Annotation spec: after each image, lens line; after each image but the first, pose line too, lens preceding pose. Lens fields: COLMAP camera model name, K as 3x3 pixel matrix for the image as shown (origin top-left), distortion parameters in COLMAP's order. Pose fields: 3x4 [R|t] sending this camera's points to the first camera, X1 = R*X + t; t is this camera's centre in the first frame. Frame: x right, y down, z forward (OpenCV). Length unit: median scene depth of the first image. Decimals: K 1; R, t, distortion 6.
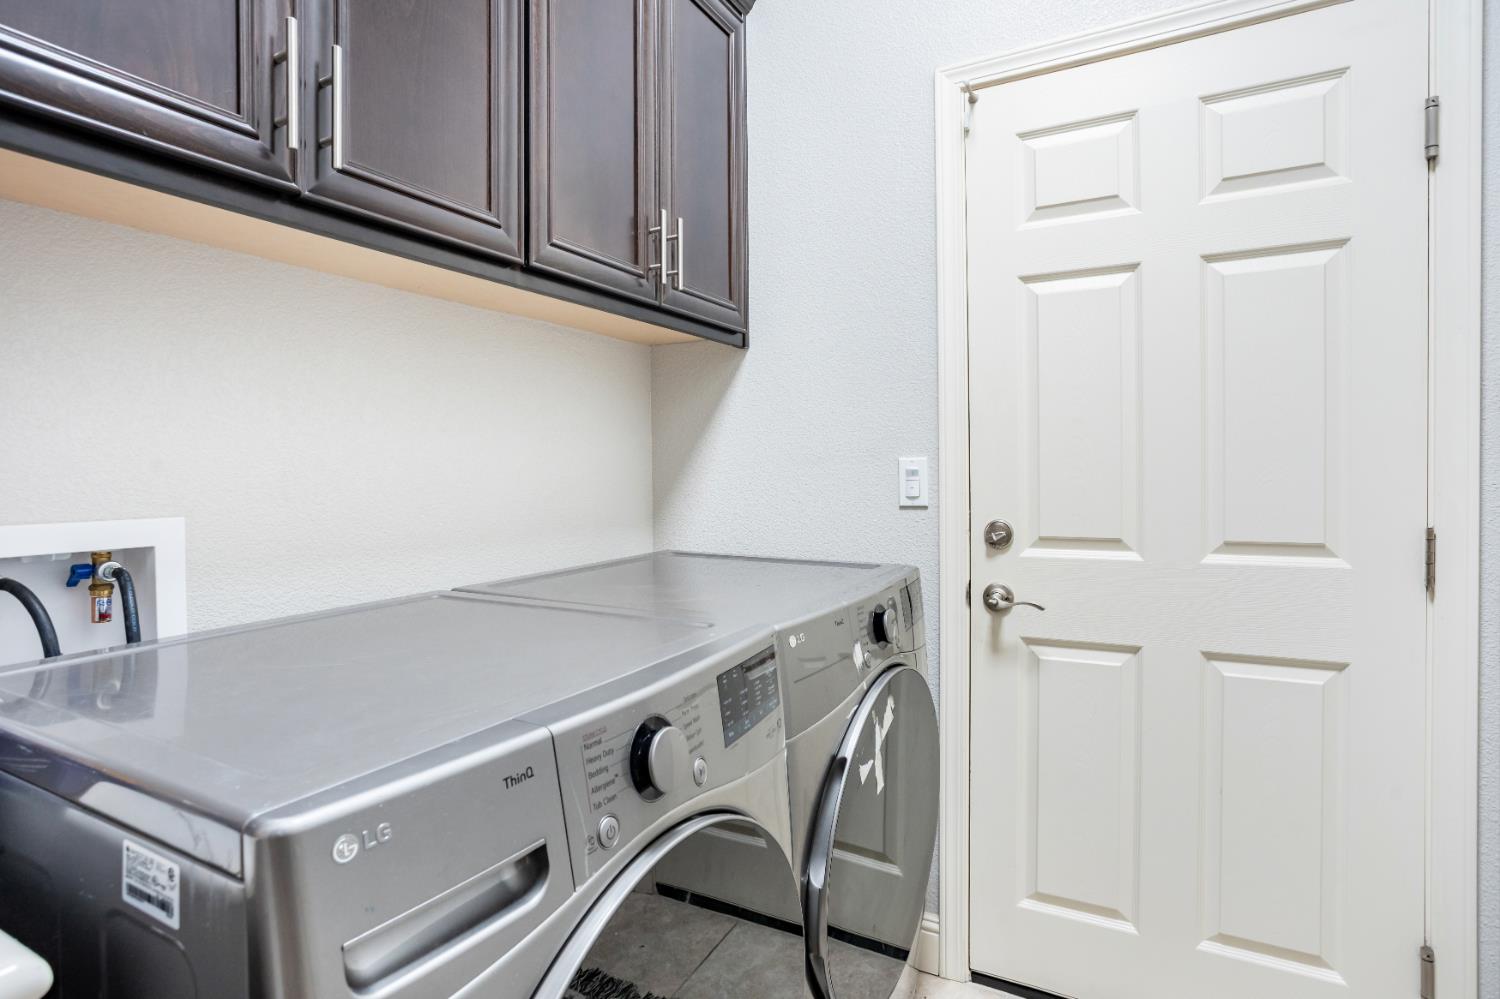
lens RADIAL K [[751.0, 0, 754.0], [0, 751.0, 486.3], [0, 0, 1]] dist [-0.061858, 0.030871]
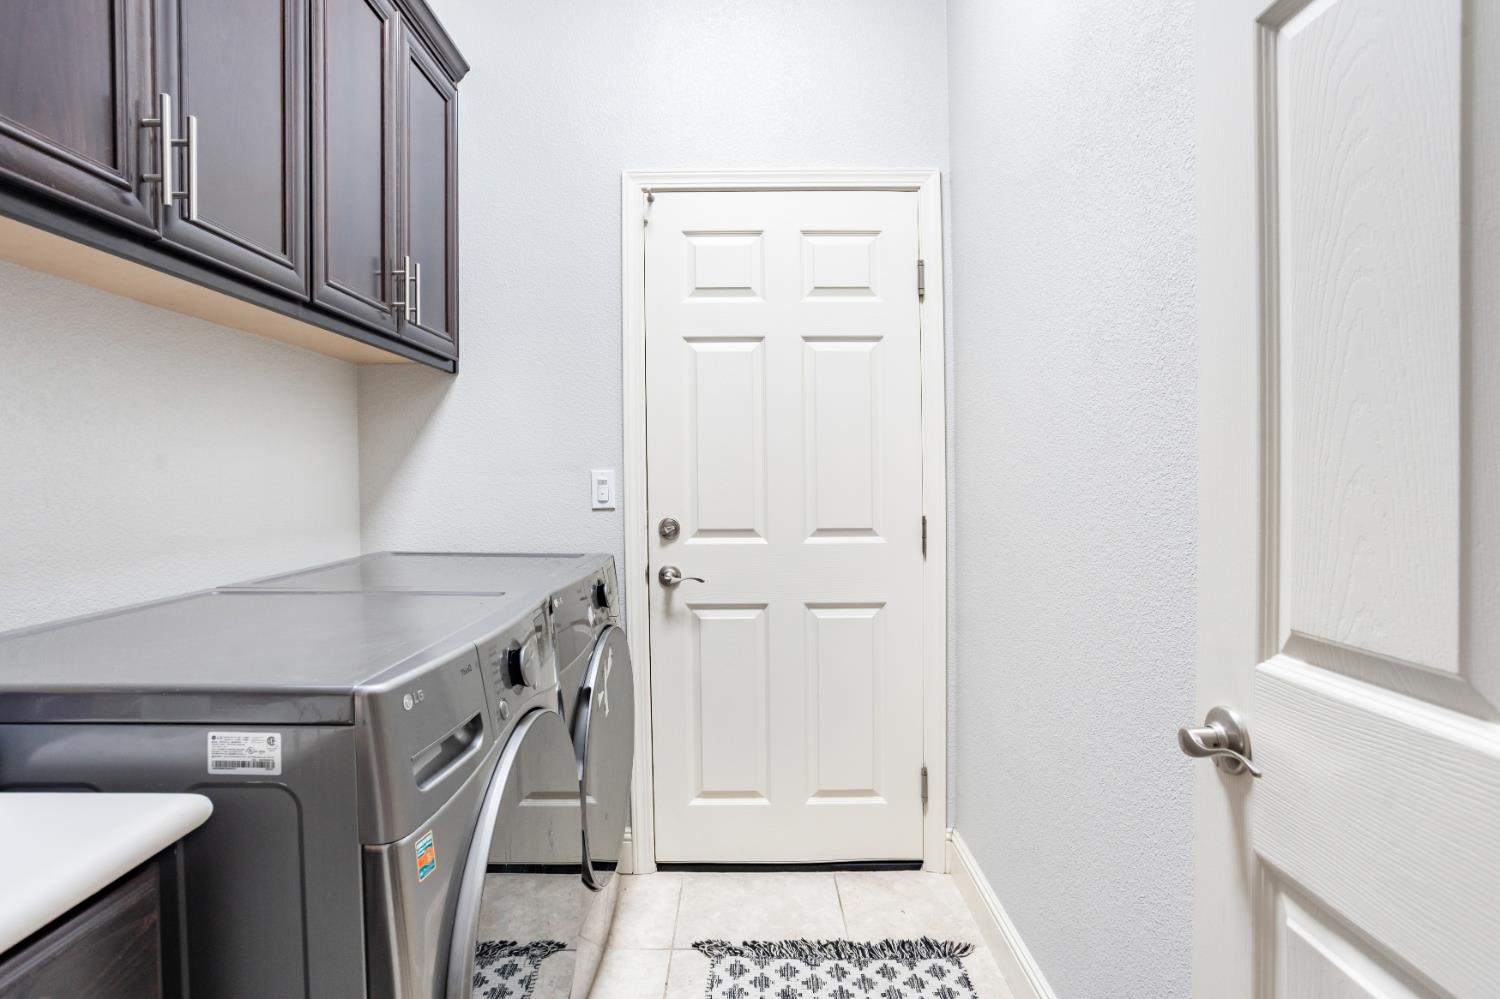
lens RADIAL K [[741.9, 0, 729.1], [0, 741.9, 474.9], [0, 0, 1]] dist [-0.060309, 0.028421]
pose [[0.889393, 0.006913, 0.457091, -0.192926], [0.007014, 0.999562, -0.028765, 0.008164], [-0.457090, 0.028789, 0.888954, -0.241070]]
